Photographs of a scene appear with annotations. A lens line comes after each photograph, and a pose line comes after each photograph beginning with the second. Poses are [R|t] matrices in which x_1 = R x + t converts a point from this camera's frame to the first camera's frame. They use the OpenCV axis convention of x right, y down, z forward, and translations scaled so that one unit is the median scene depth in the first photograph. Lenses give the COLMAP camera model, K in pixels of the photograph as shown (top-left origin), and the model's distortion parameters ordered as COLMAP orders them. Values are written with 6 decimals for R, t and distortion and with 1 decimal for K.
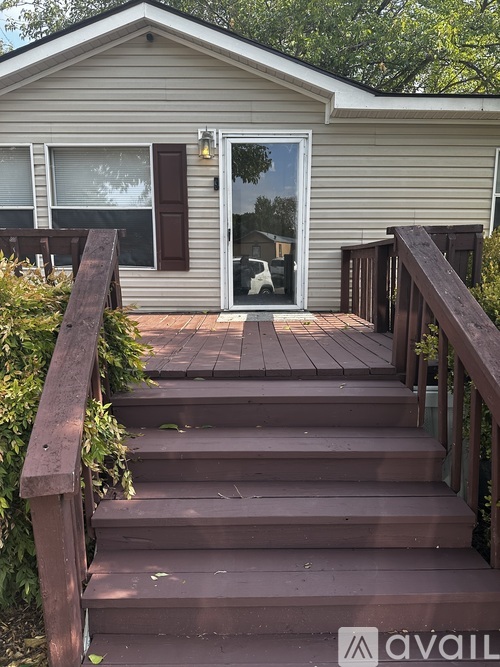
lens RADIAL K [[468.3, 0, 250.0], [0, 468.3, 333.5], [0, 0, 1]] dist [0.144393, -0.229628]
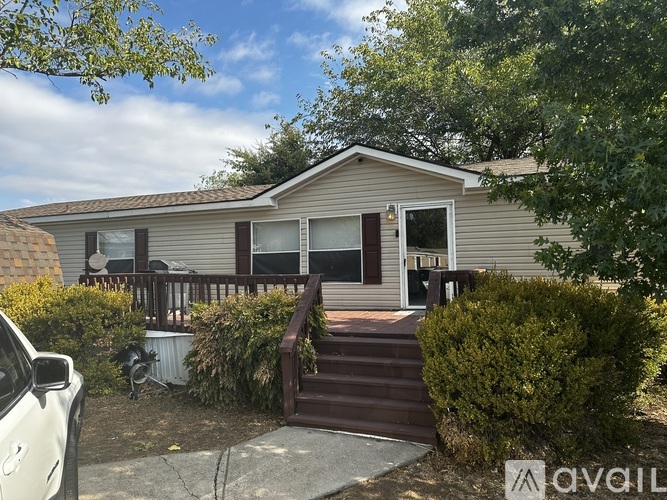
lens RADIAL K [[468.3, 0, 333.5], [0, 468.3, 250.0], [0, 0, 1]] dist [0.144393, -0.229628]
pose [[0.929284, -0.032800, -0.367906, 0.334835], [-0.034259, 0.984102, -0.174271, 0.042369], [0.367773, 0.174552, 0.913386, -0.607304]]
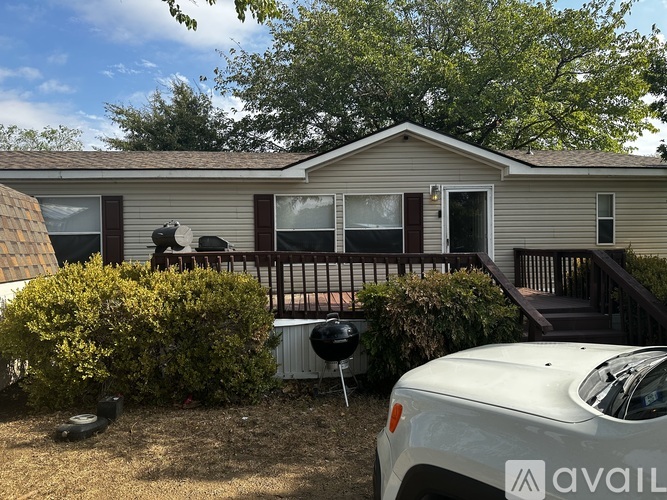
lens RADIAL K [[468.3, 0, 333.5], [0, 468.3, 250.0], [0, 0, 1]] dist [0.144393, -0.229628]
pose [[0.998377, -0.013110, 0.055416, -0.559520], [0.020930, 0.989503, -0.142990, 0.051904], [-0.052960, 0.143918, 0.988171, -0.663943]]
